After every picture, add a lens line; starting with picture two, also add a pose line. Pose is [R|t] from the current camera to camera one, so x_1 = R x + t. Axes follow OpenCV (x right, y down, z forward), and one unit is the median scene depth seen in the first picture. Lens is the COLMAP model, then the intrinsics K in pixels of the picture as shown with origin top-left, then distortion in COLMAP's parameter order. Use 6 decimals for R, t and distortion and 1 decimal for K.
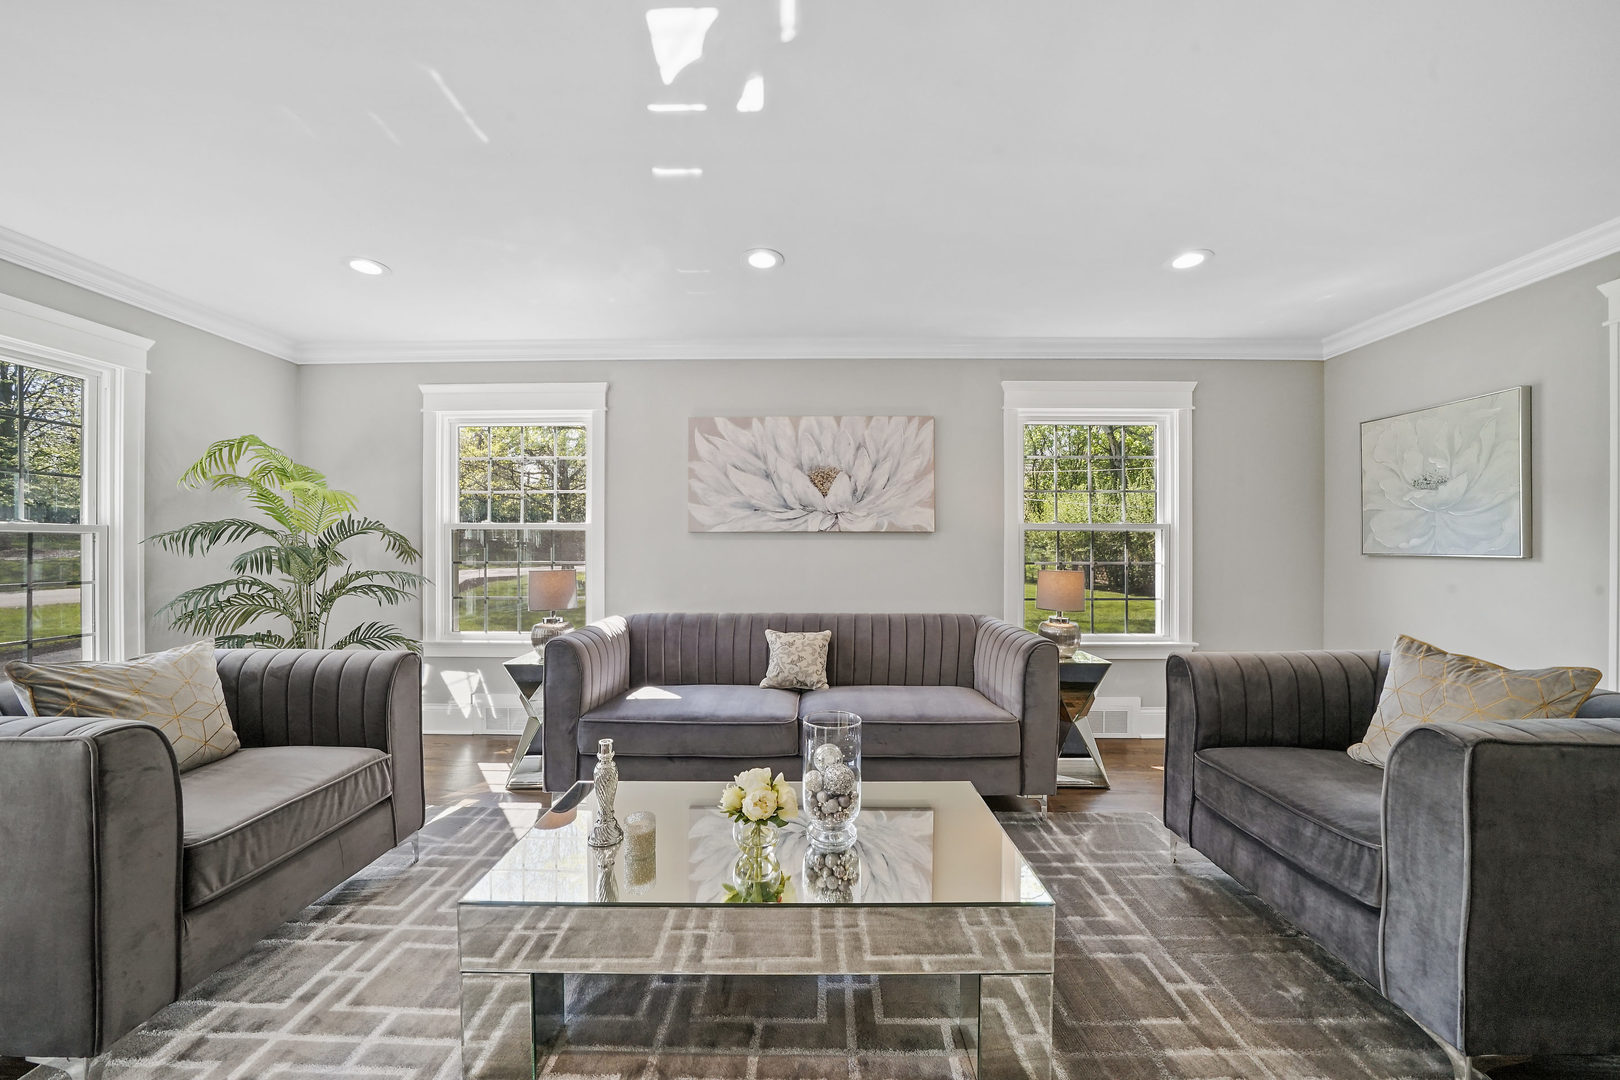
lens RADIAL K [[561.9, 0, 810.3], [0, 561.9, 547.6], [0, 0, 1]] dist [-0.021528, 0.000006]
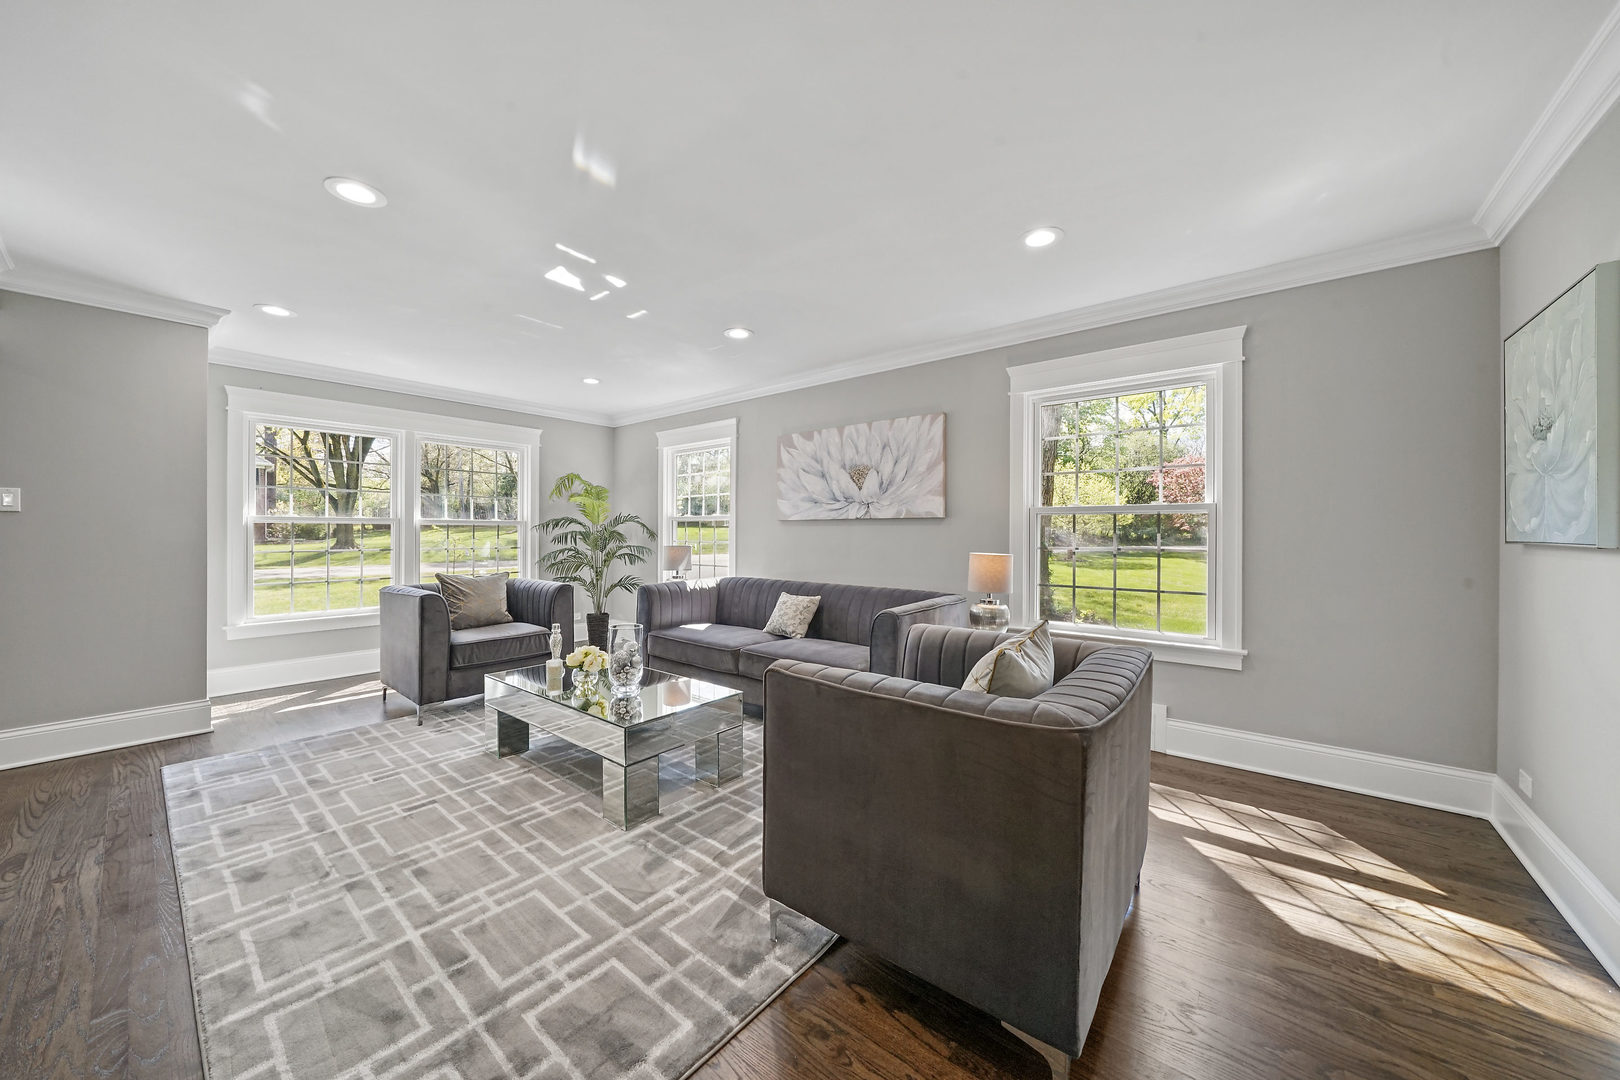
lens RADIAL K [[562.8, 0, 810.1], [0, 562.8, 532.7], [0, 0, 1]] dist [0.000405, -0.000002]
pose [[0.781517, 0.002022, -0.623880, 0.701495], [-0.002608, 0.999997, -0.000026, 0.002196], [0.623878, 0.001647, 0.781520, -0.019414]]
